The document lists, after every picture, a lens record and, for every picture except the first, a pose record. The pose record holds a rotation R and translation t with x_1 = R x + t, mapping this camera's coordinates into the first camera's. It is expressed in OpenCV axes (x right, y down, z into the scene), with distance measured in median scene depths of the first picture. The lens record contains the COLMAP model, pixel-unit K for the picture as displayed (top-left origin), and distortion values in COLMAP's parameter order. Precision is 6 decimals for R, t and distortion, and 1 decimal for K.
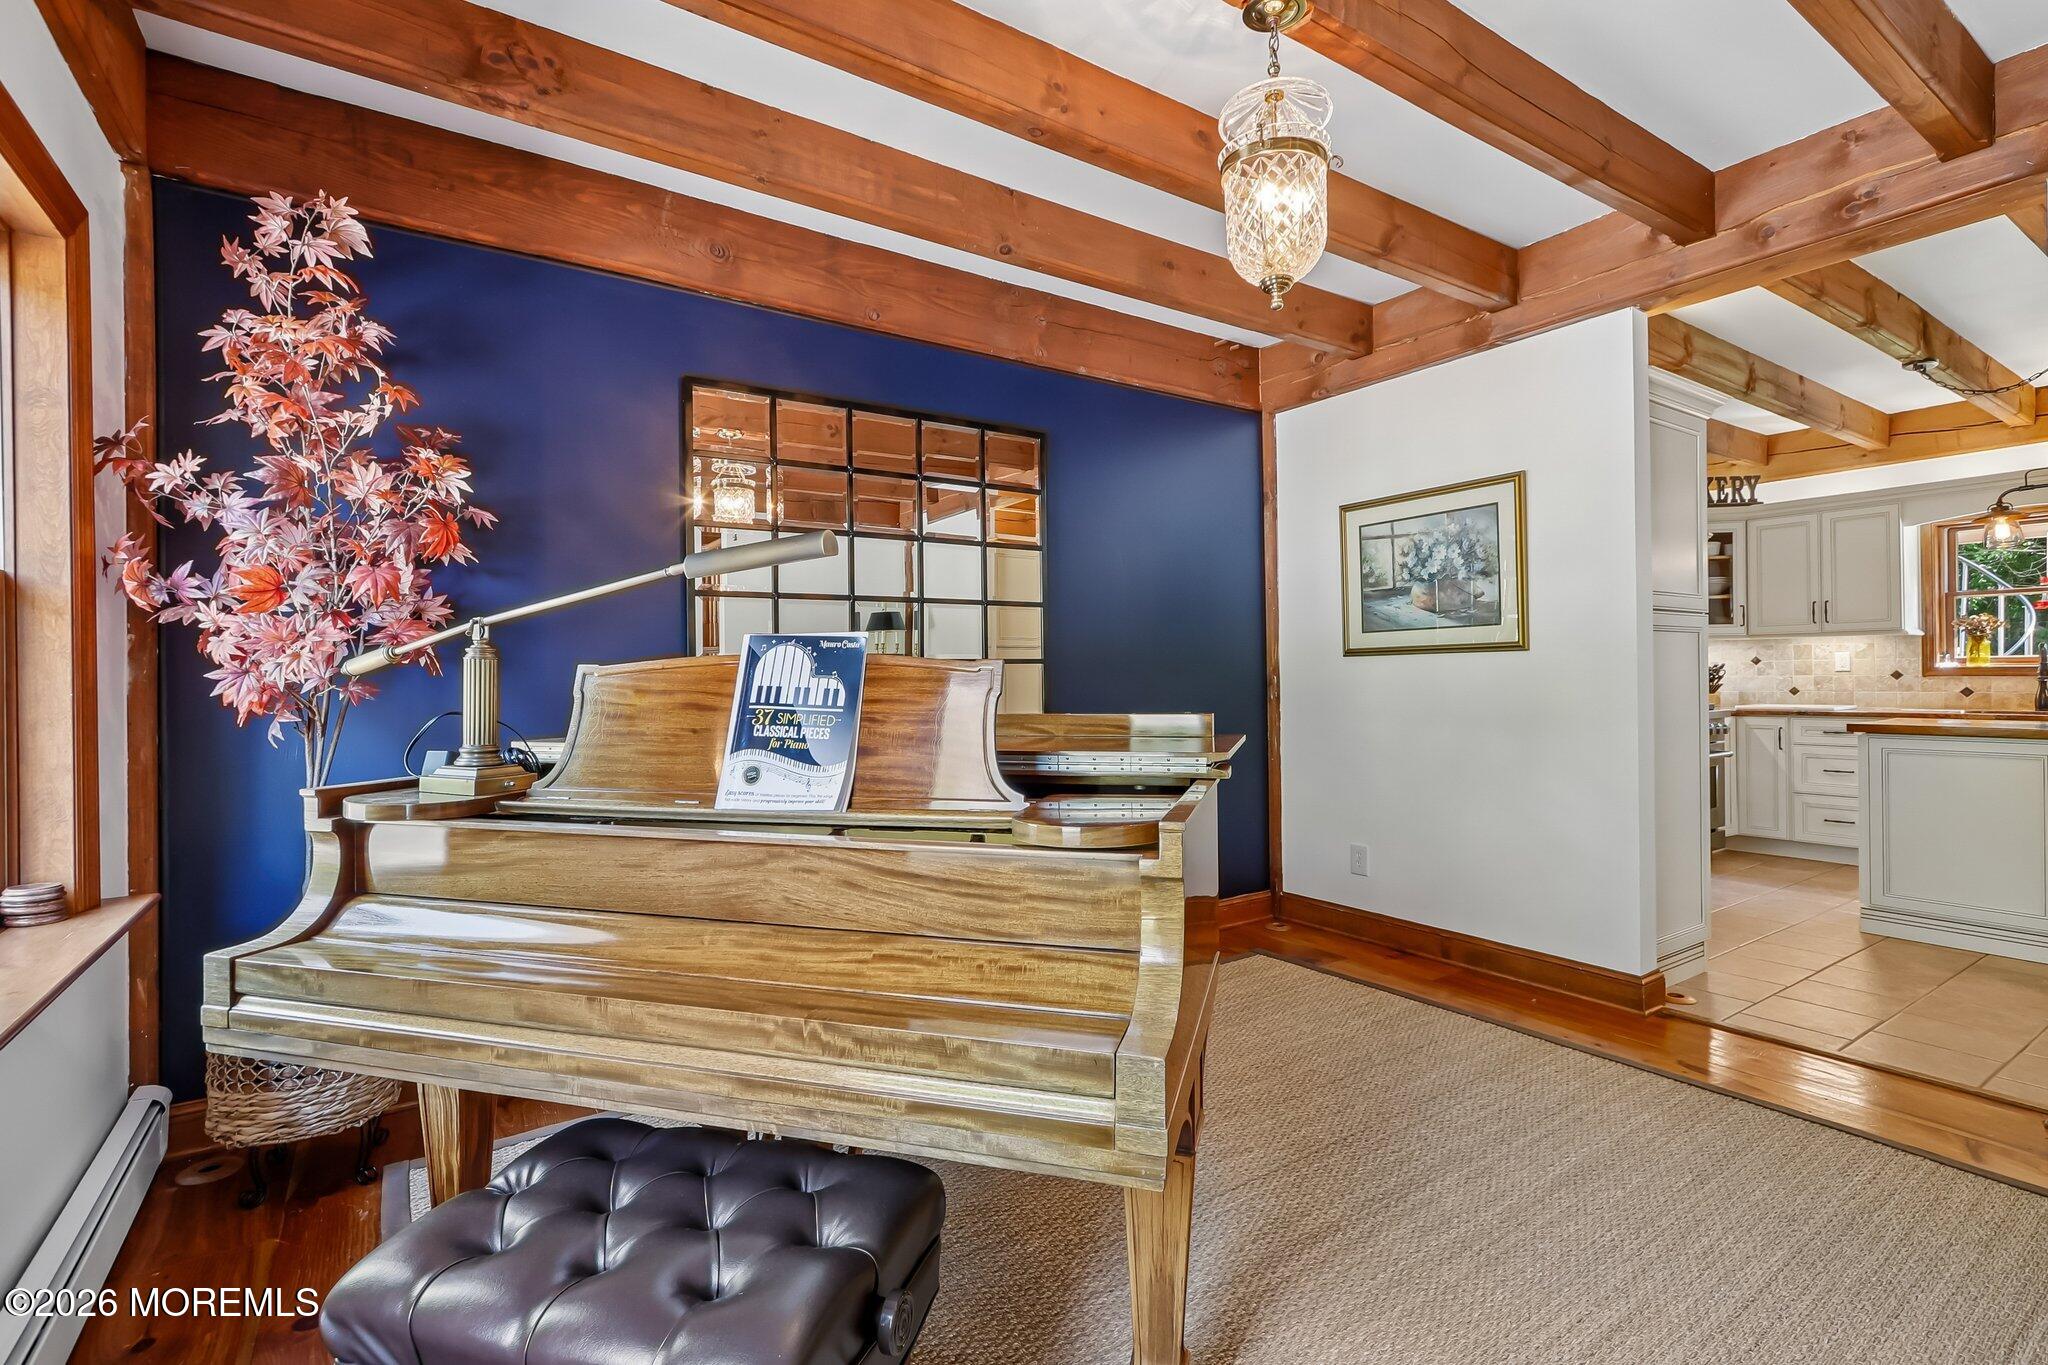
lens RADIAL K [[952.4, 0, 1009.8], [0, 952.4, 678.1], [0, 0, 1]] dist [-0.000734, 0.001580]
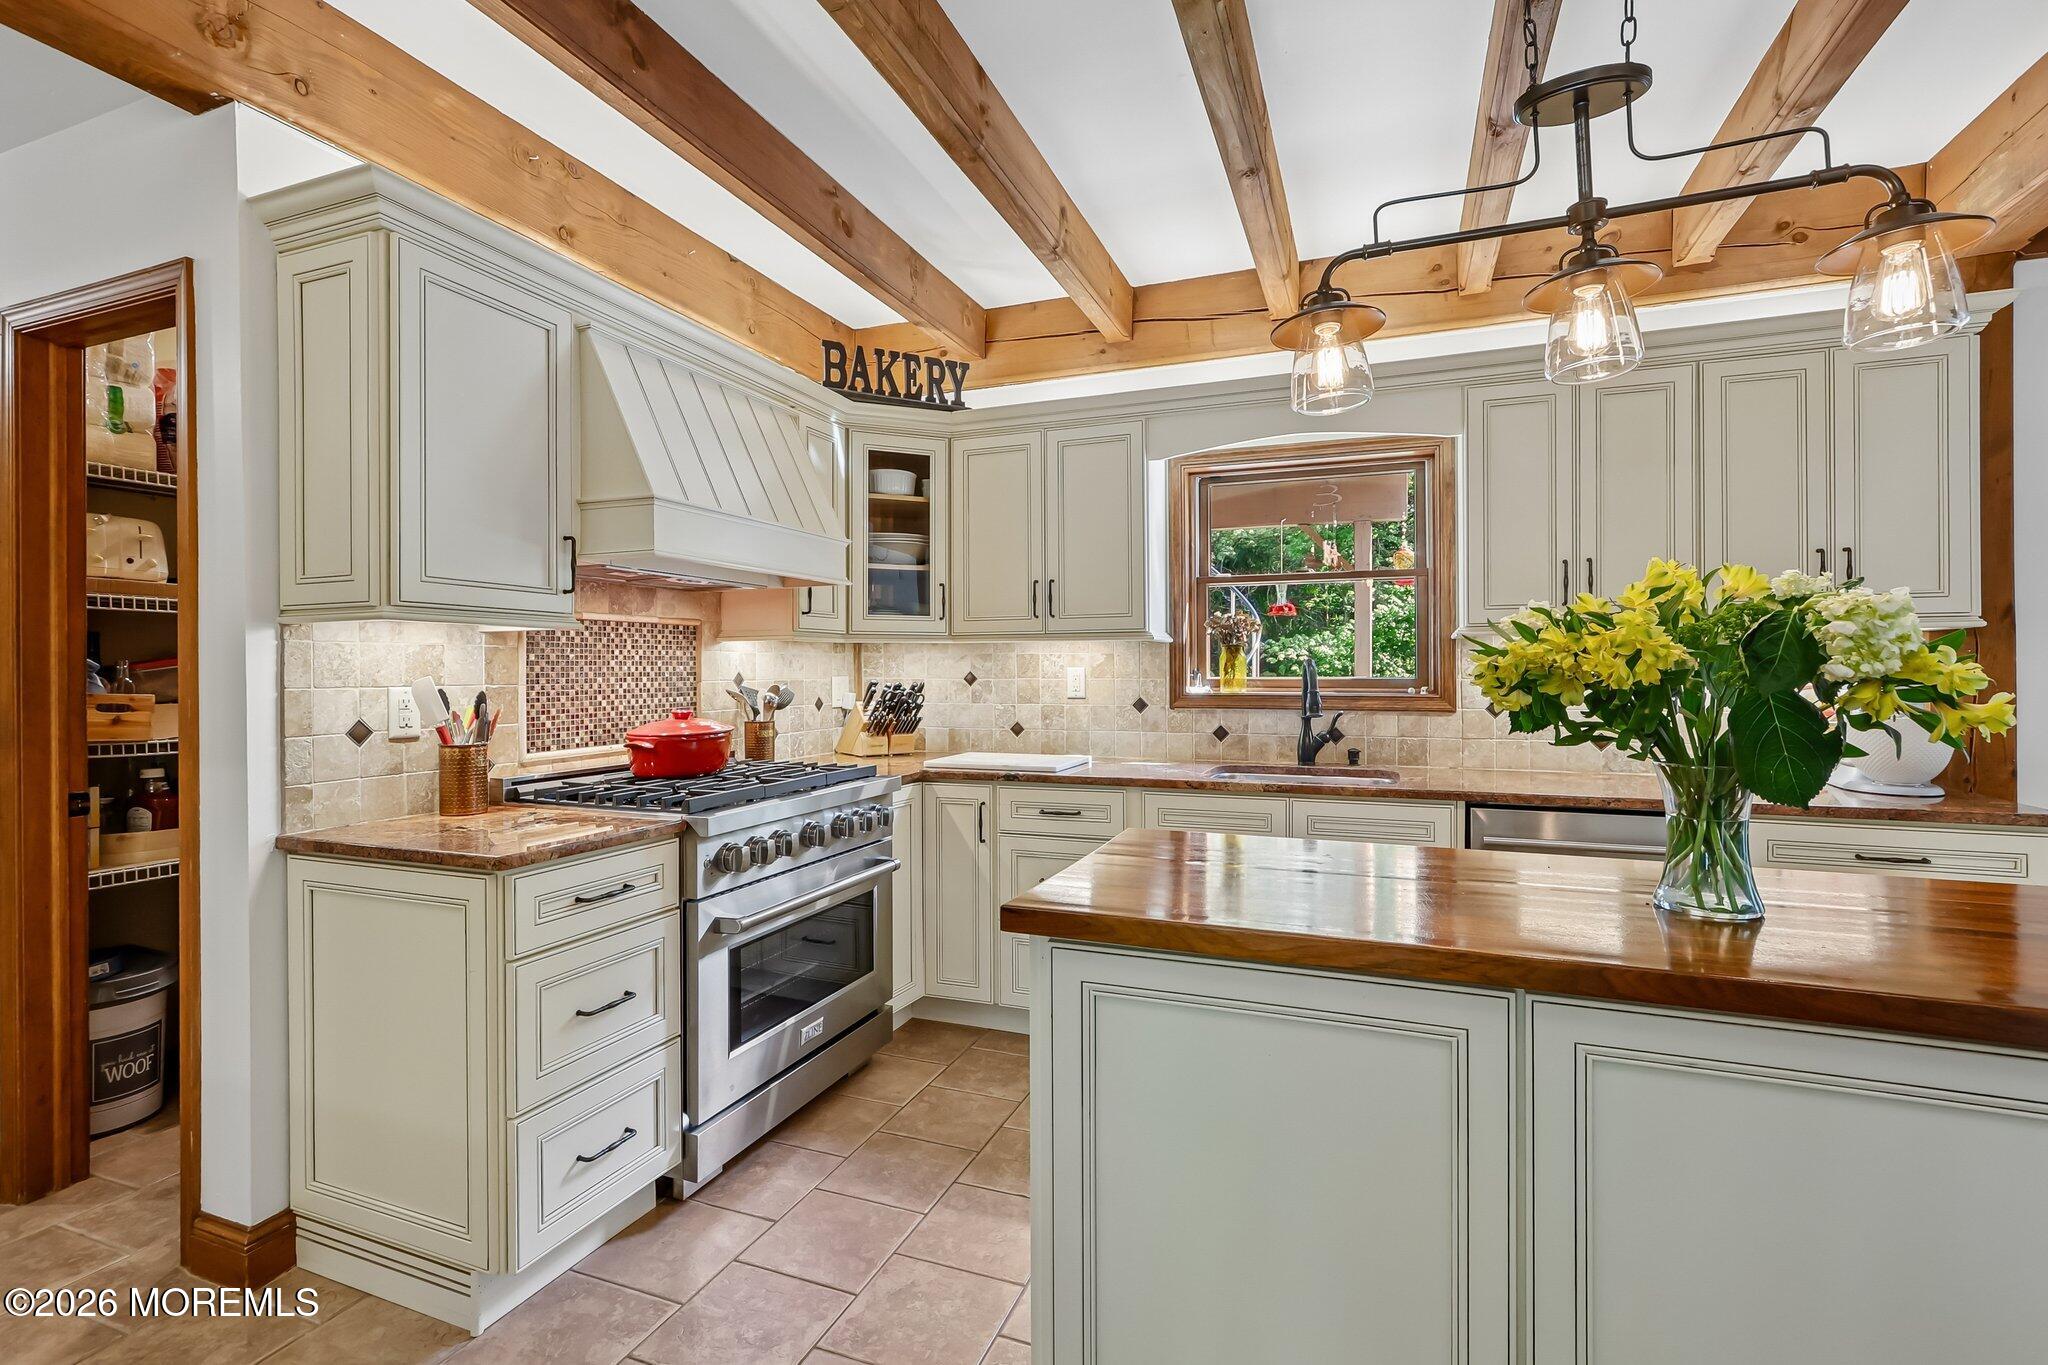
lens RADIAL K [[952.4, 0, 1009.8], [0, 952.4, 678.1], [0, 0, 1]] dist [-0.000734, 0.001580]
pose [[0.827781, 0.004666, 0.561032, 0.504189], [-0.005966, 0.999982, 0.000485, -0.020654], [-0.561020, -0.003749, 0.827794, 0.525363]]
